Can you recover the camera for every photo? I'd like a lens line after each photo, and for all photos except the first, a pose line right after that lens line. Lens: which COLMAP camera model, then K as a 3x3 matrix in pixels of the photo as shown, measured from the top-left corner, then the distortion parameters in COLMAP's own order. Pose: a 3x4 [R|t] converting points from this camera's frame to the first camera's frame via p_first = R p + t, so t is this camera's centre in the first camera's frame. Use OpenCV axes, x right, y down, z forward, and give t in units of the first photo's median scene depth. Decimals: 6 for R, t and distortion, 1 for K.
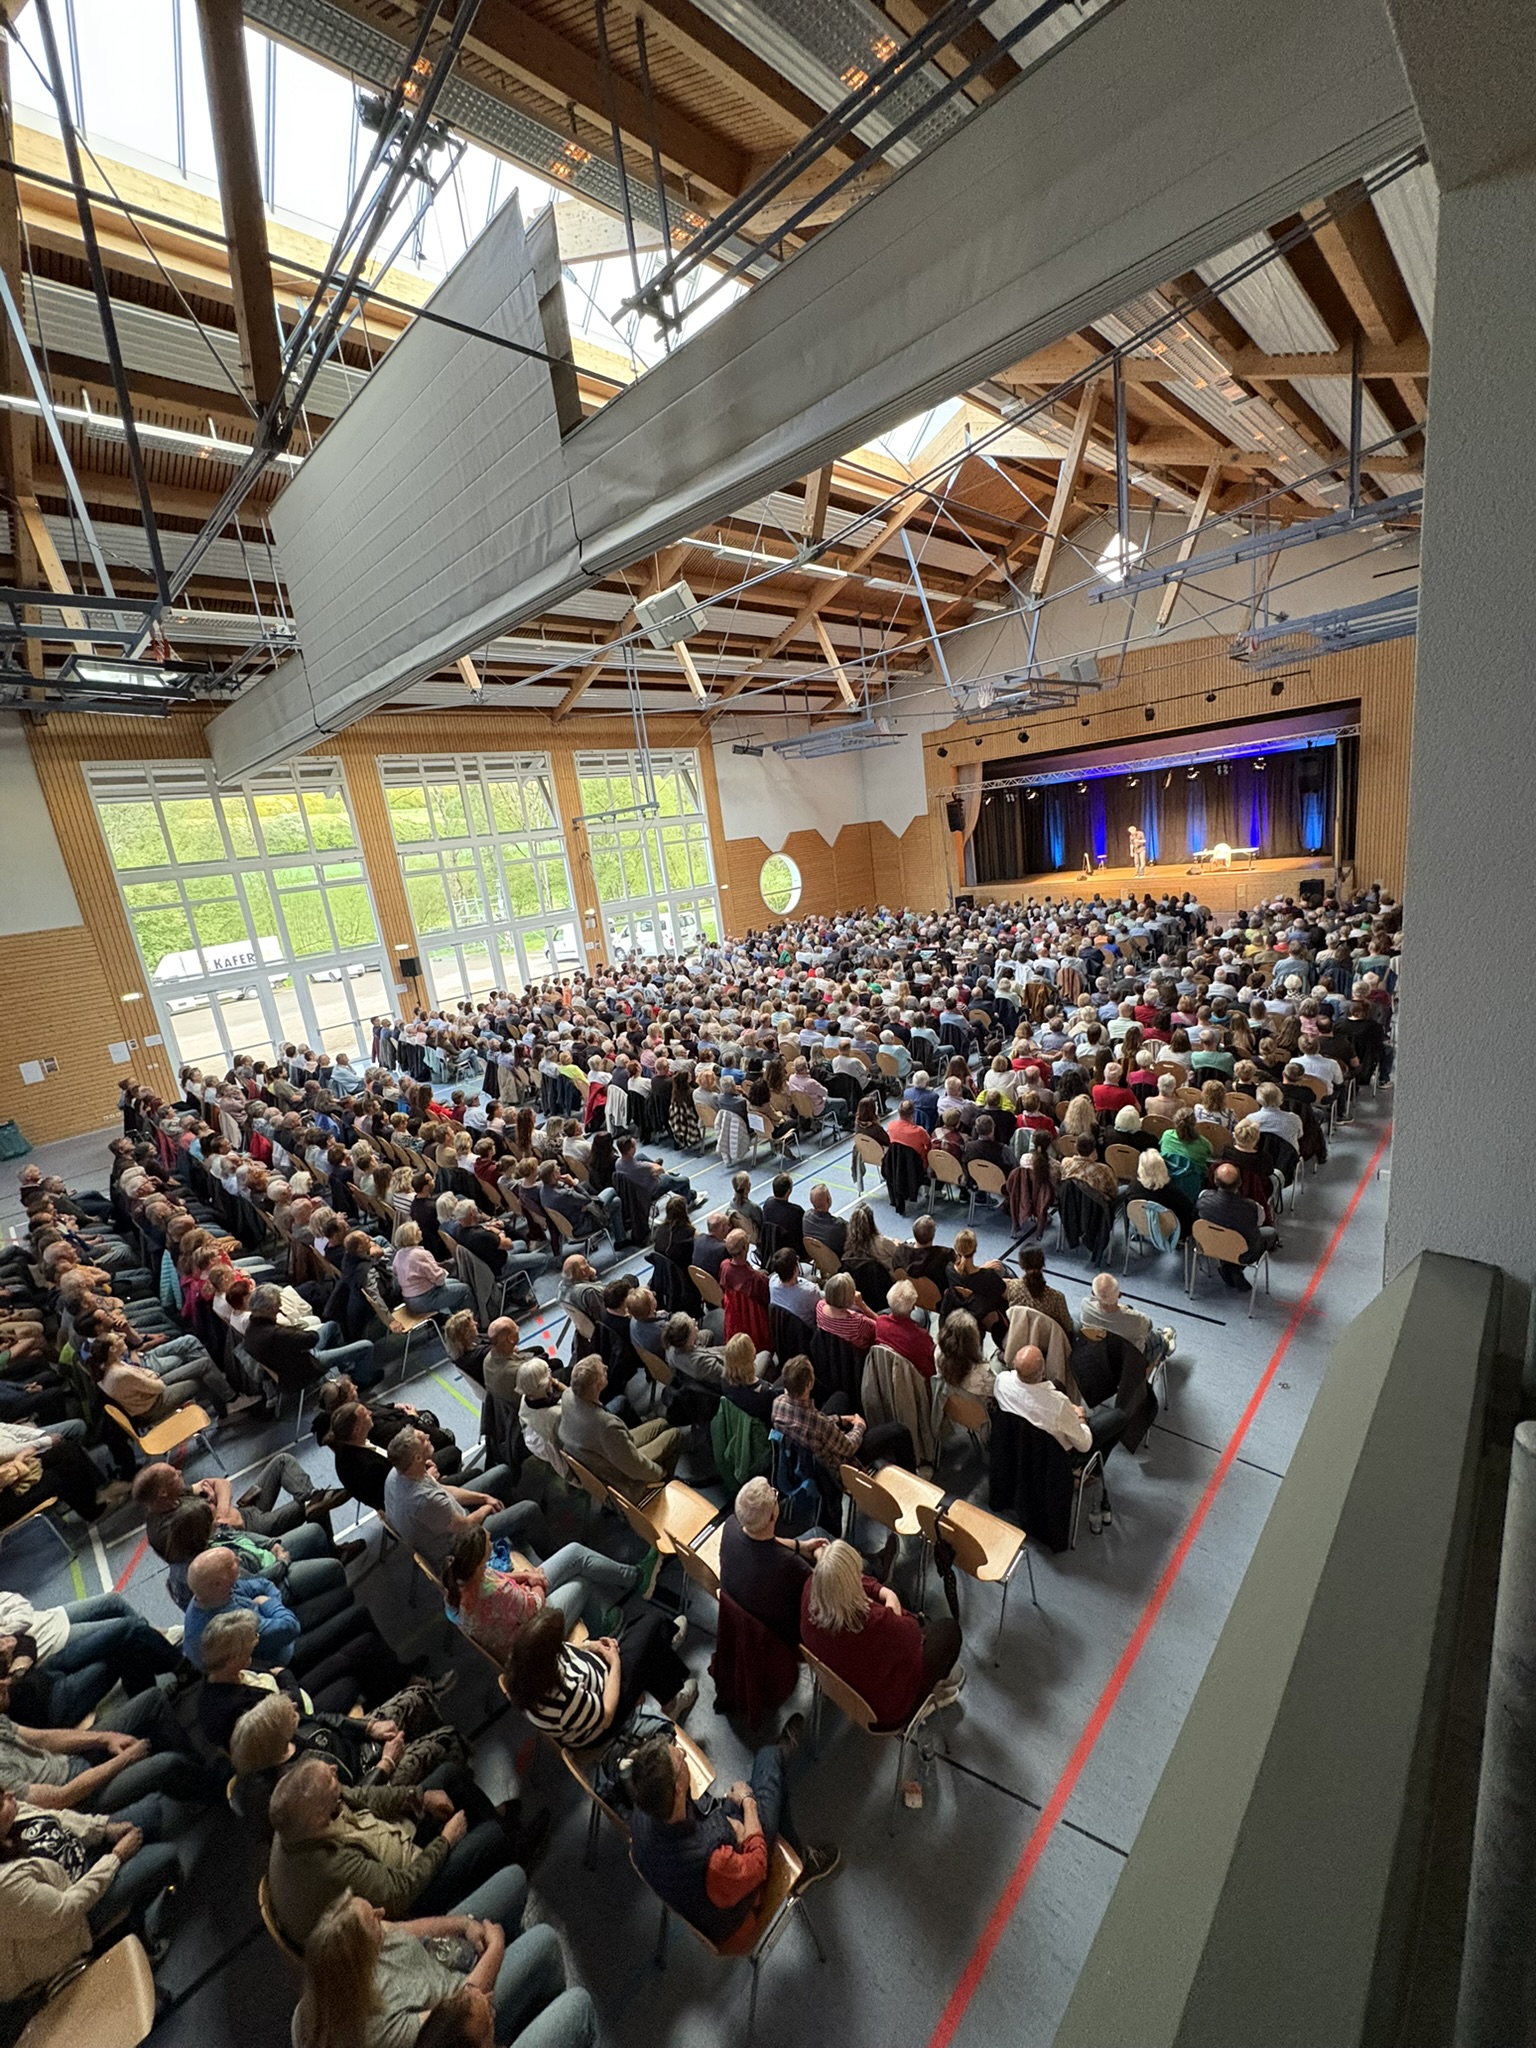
lens RADIAL K [[814.7, 0, 764.6], [0, 814.7, 1019.2], [0, 0, 1]] dist [0.000469, 0.000013]
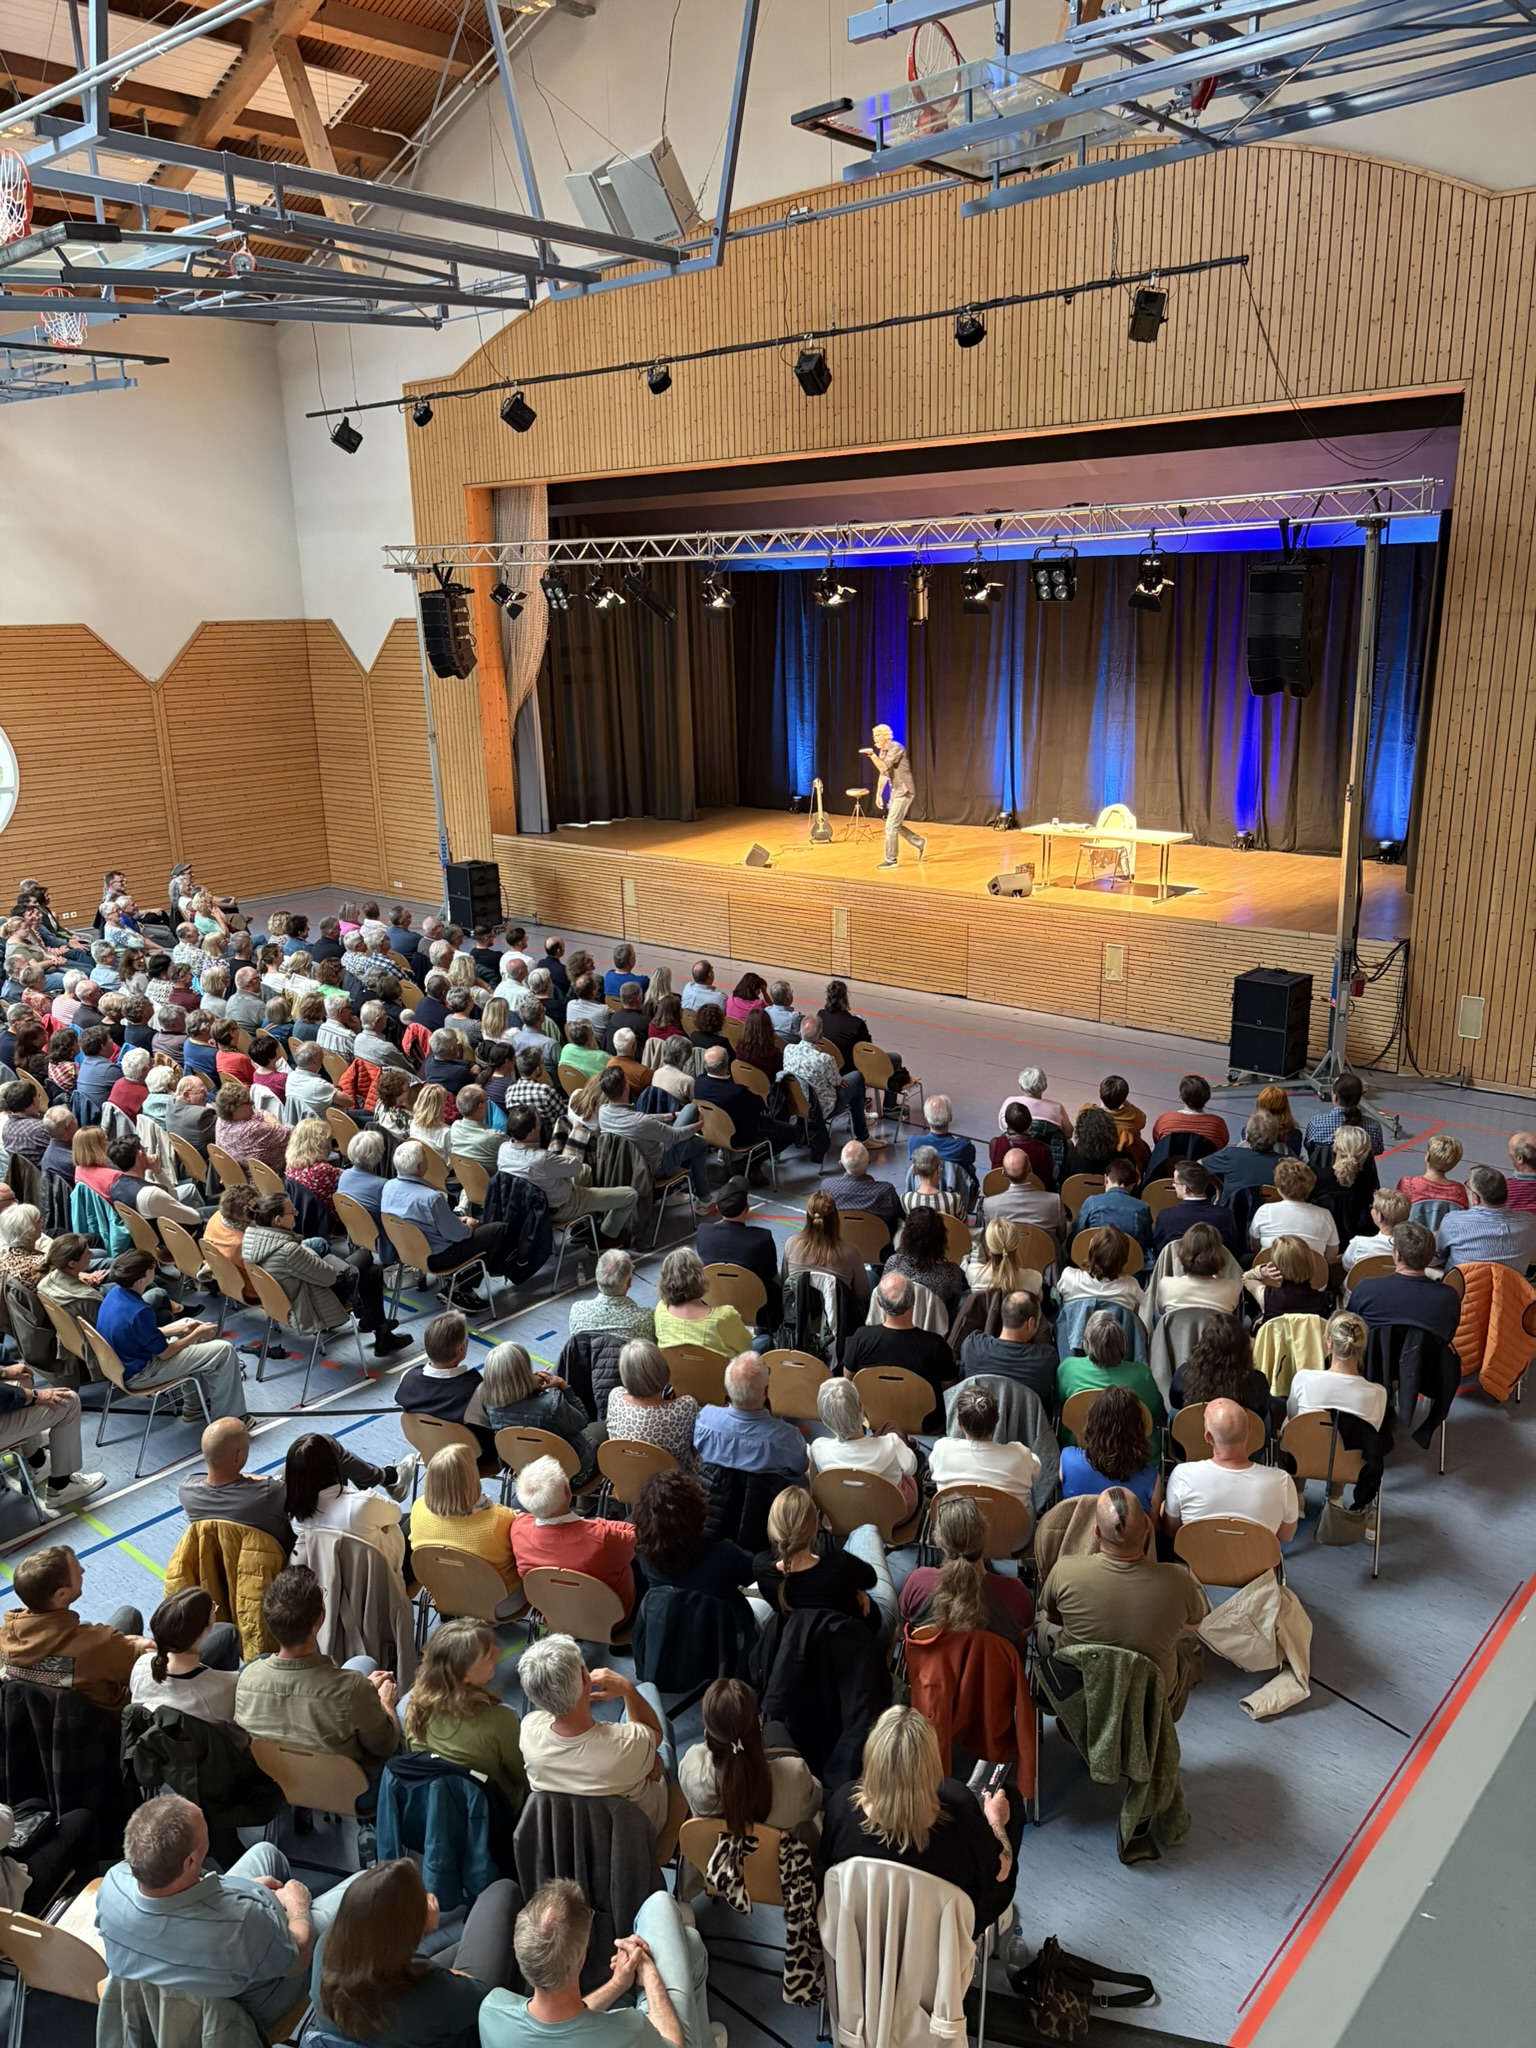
lens RADIAL K [[1548.1, 0, 769.4], [0, 1548.1, 1029.5], [0, 0, 1]] dist [0.008320, 0.002347]
pose [[0.993389, 0.081859, 0.080483, 0.325973], [-0.085124, 0.995645, 0.038006, -0.115868], [-0.077021, -0.044606, 0.996031, 0.318116]]
